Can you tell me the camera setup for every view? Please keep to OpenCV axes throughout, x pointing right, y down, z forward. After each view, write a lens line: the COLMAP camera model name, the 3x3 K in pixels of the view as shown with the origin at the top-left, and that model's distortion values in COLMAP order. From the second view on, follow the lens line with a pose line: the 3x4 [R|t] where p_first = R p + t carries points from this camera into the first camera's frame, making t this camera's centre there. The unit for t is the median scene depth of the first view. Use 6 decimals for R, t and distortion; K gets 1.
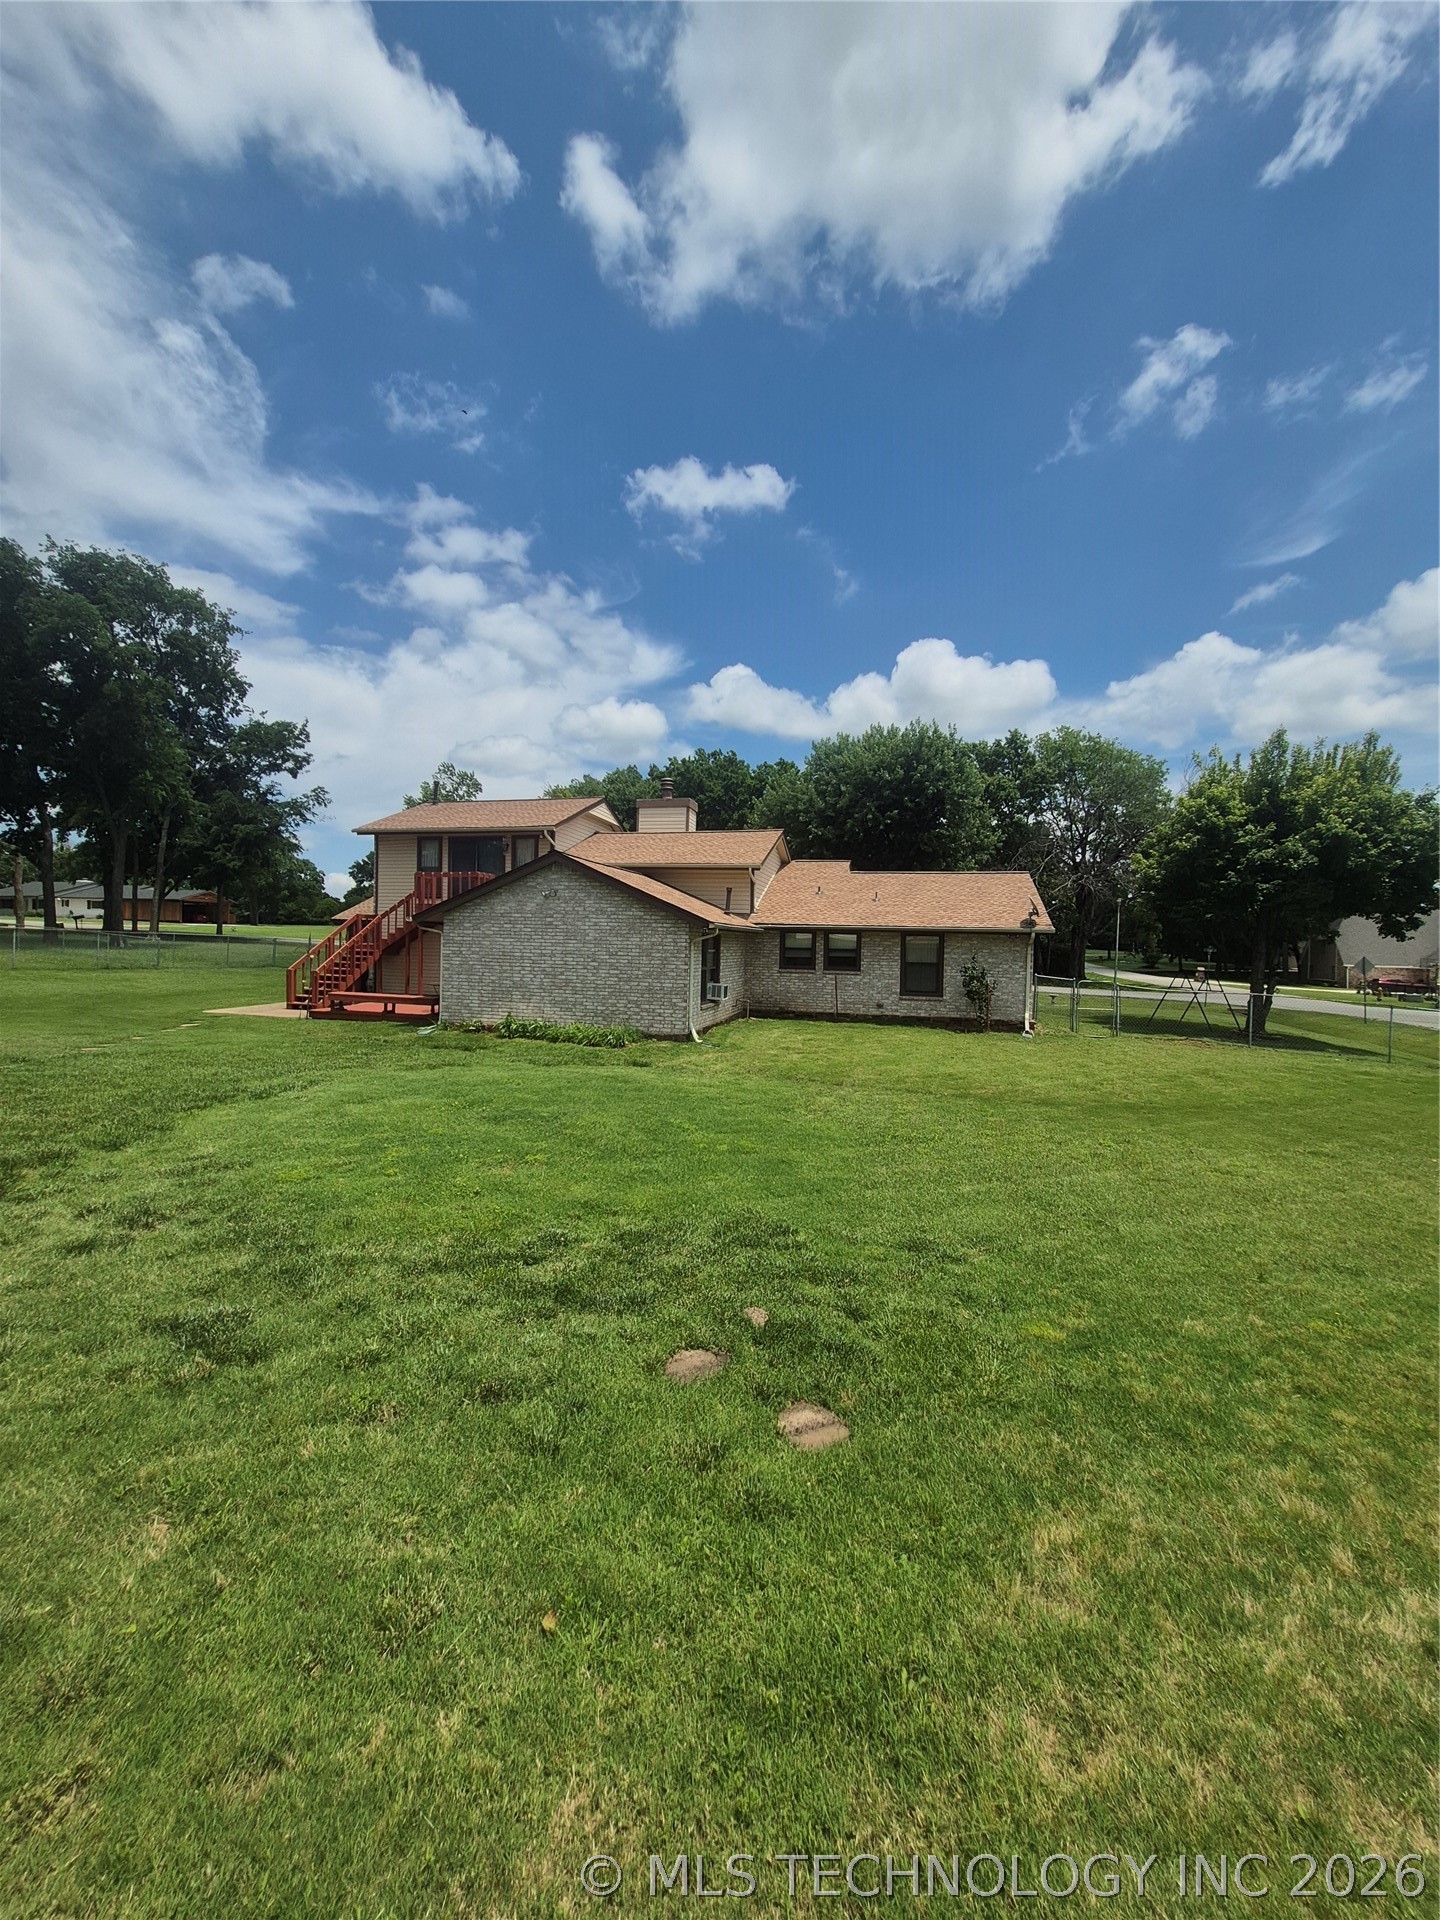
lens RADIAL K [[734.6, 0, 730.2], [0, 734.6, 949.1], [0, 0, 1]] dist [0.001067, -0.002446]
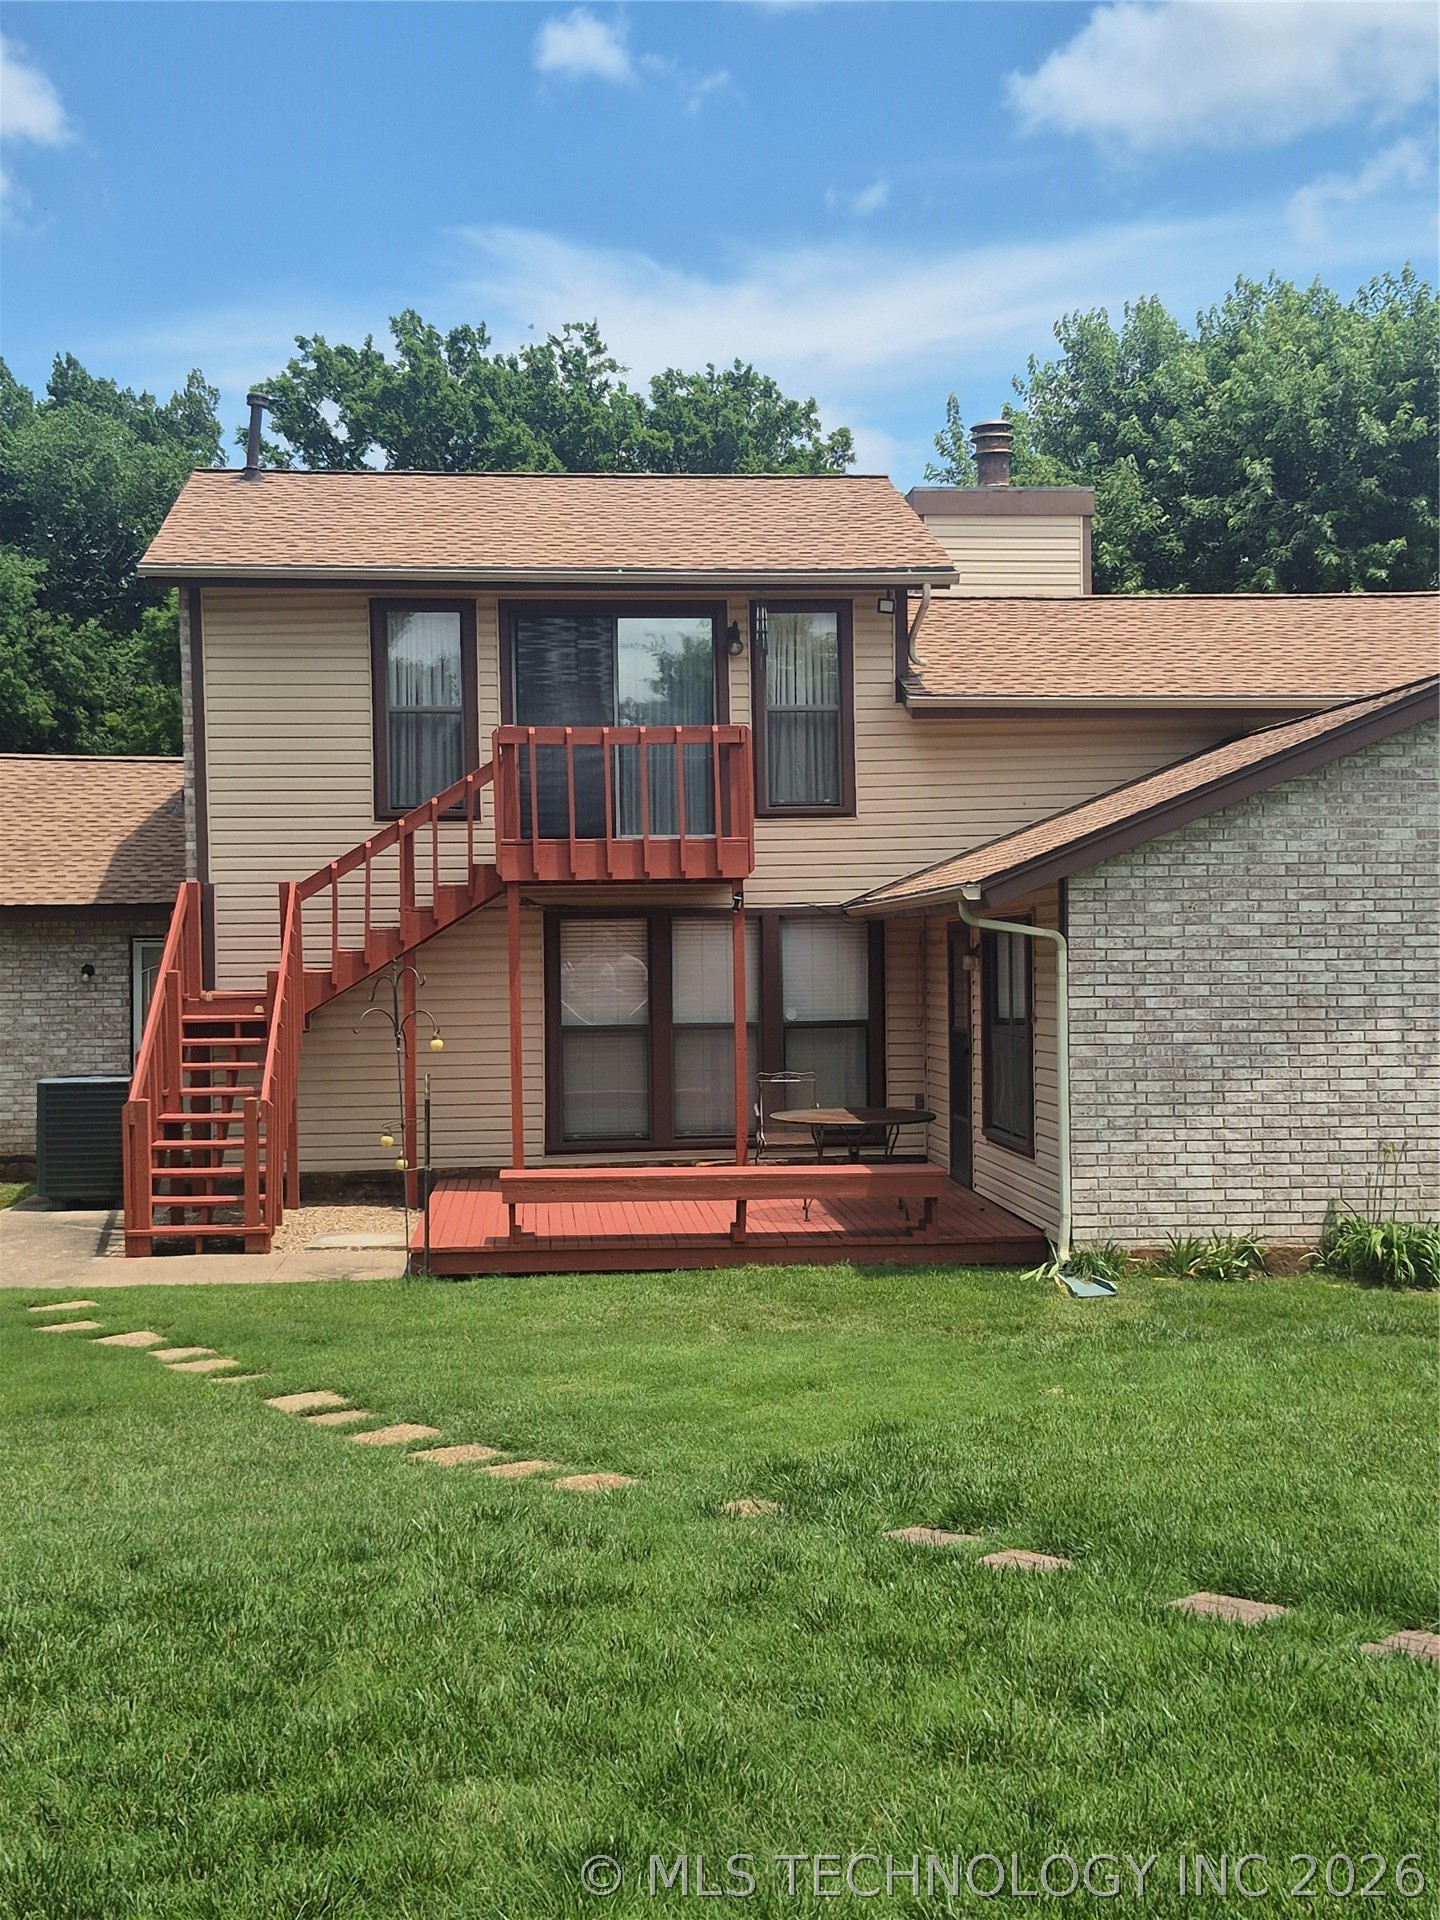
lens RADIAL K [[2296.8, 0, 740.6], [0, 2296.8, 943.1], [0, 0, 1]] dist [0.066500, 0.000000]
pose [[0.948206, -0.033775, 0.315857, -0.738363], [0.037120, 0.999300, -0.004577, -0.019183], [-0.315481, 0.016065, 0.948796, 0.173492]]
